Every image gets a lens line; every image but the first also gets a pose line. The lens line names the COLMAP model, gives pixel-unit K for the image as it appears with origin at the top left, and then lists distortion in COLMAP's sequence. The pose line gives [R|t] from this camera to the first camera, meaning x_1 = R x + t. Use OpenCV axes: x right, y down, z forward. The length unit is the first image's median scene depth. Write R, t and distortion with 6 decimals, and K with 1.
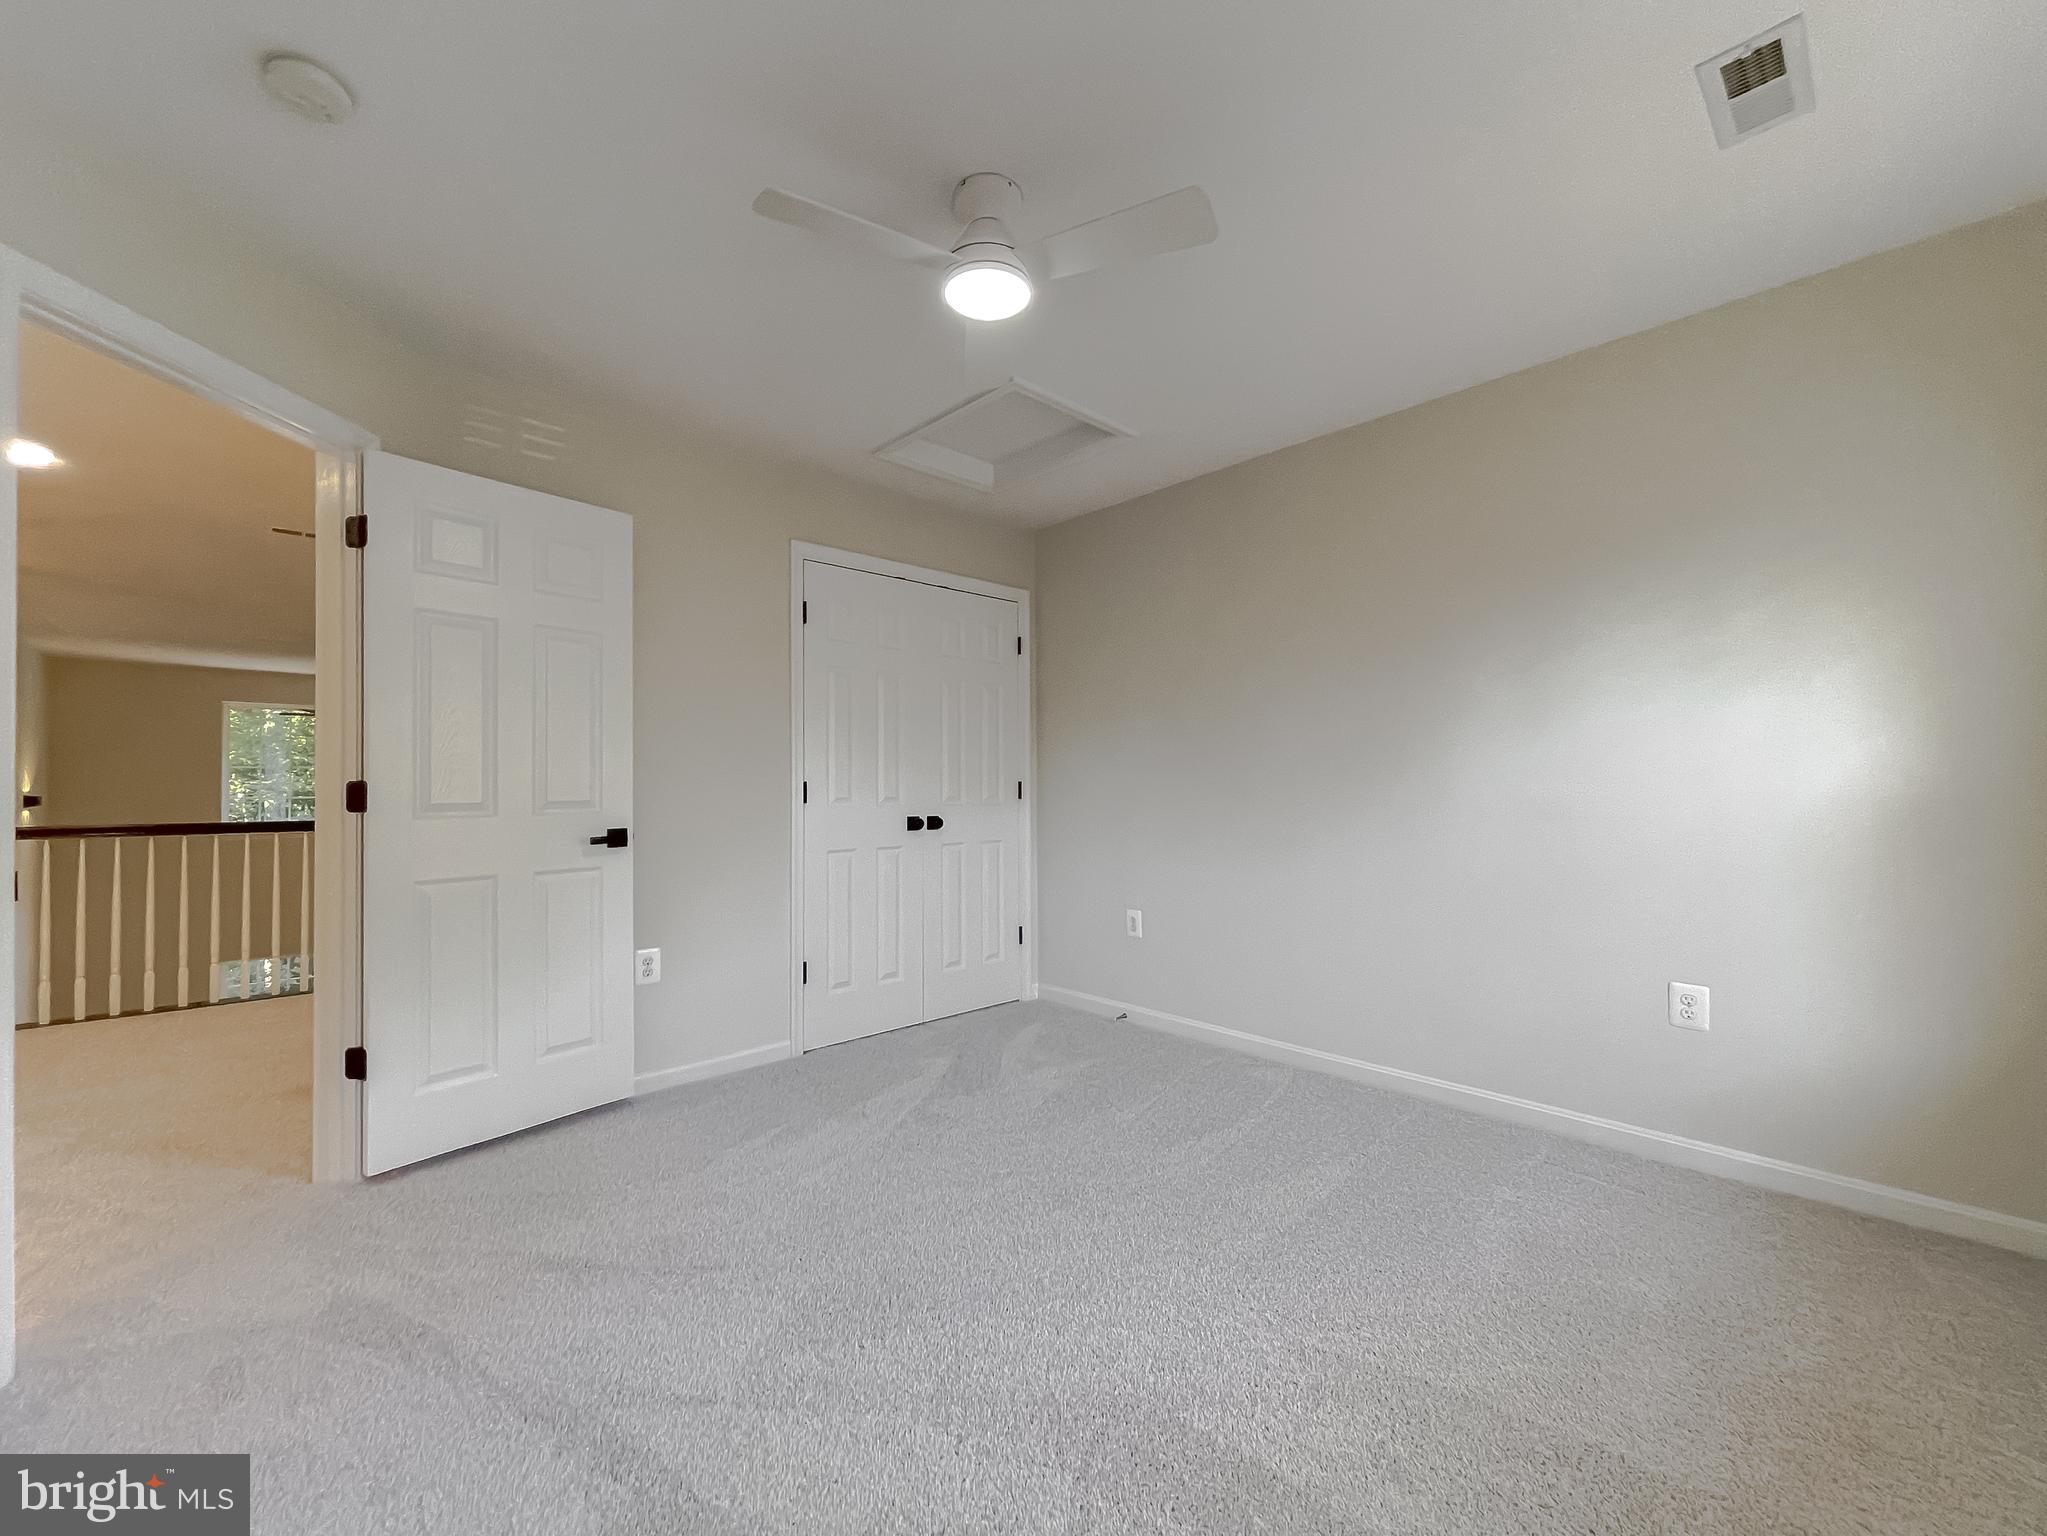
lens RADIAL K [[836.3, 0, 1023.5], [0, 836.3, 768.0], [0, 0, 1]] dist [0.001058, 0.000131]
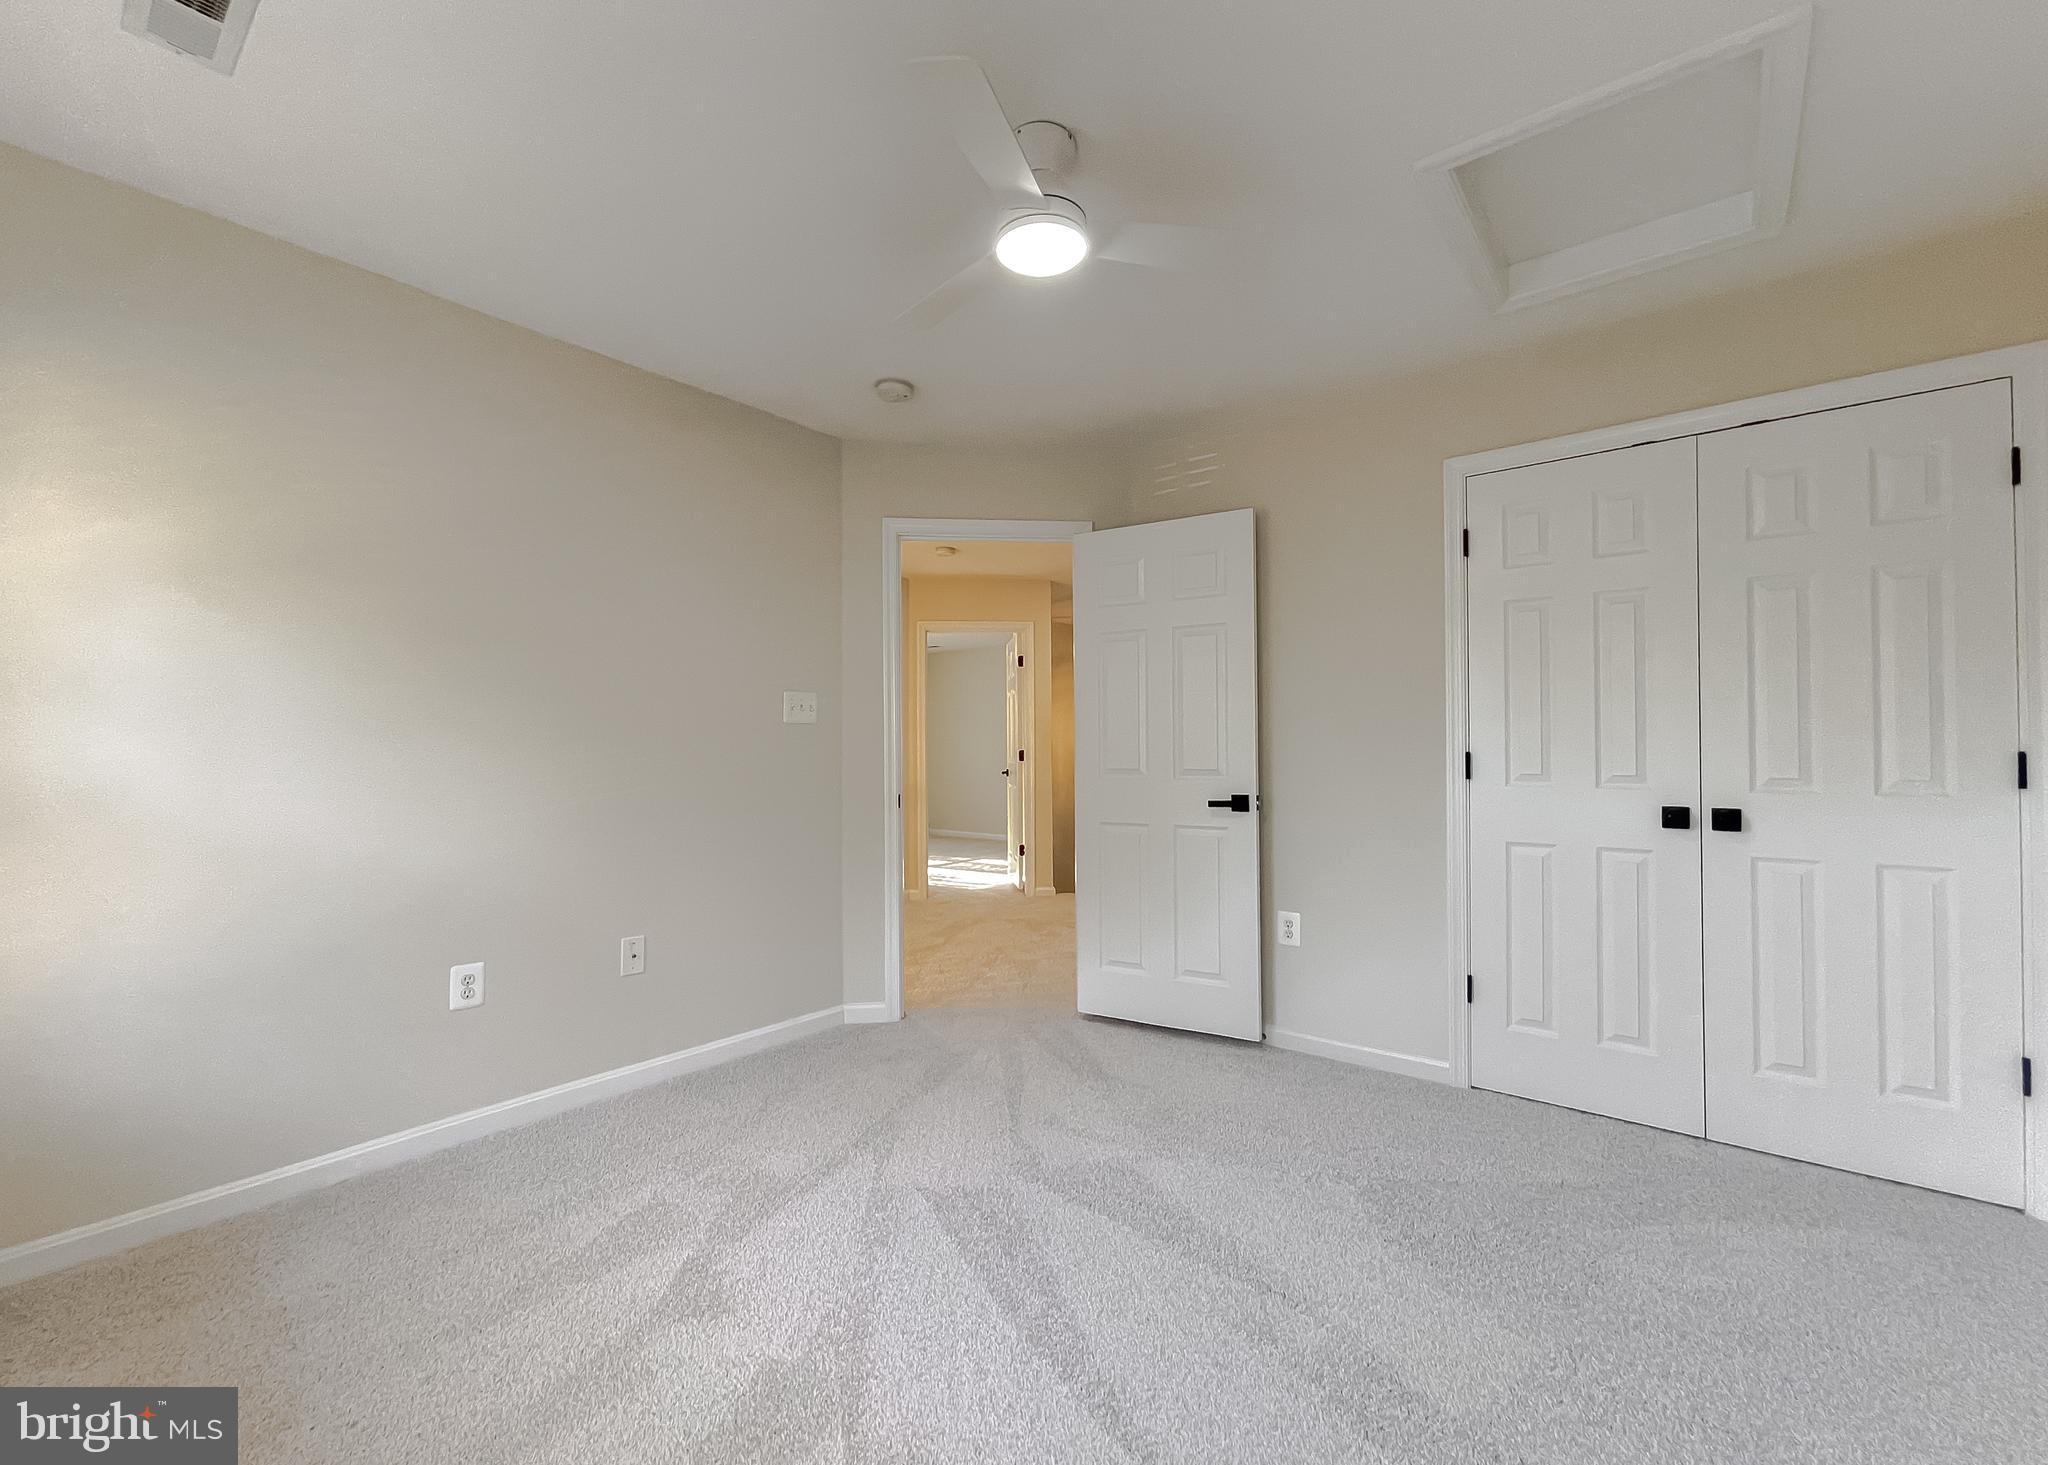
lens RADIAL K [[856.8, 0, 1024.0], [0, 856.8, 732.5], [0, 0, 1]] dist [-0.000267, -0.000006]
pose [[0.131353, -0.014446, -0.991230, 0.514387], [0.024332, 0.999640, -0.011344, -0.004034], [0.991037, -0.022628, 0.131657, 0.476676]]
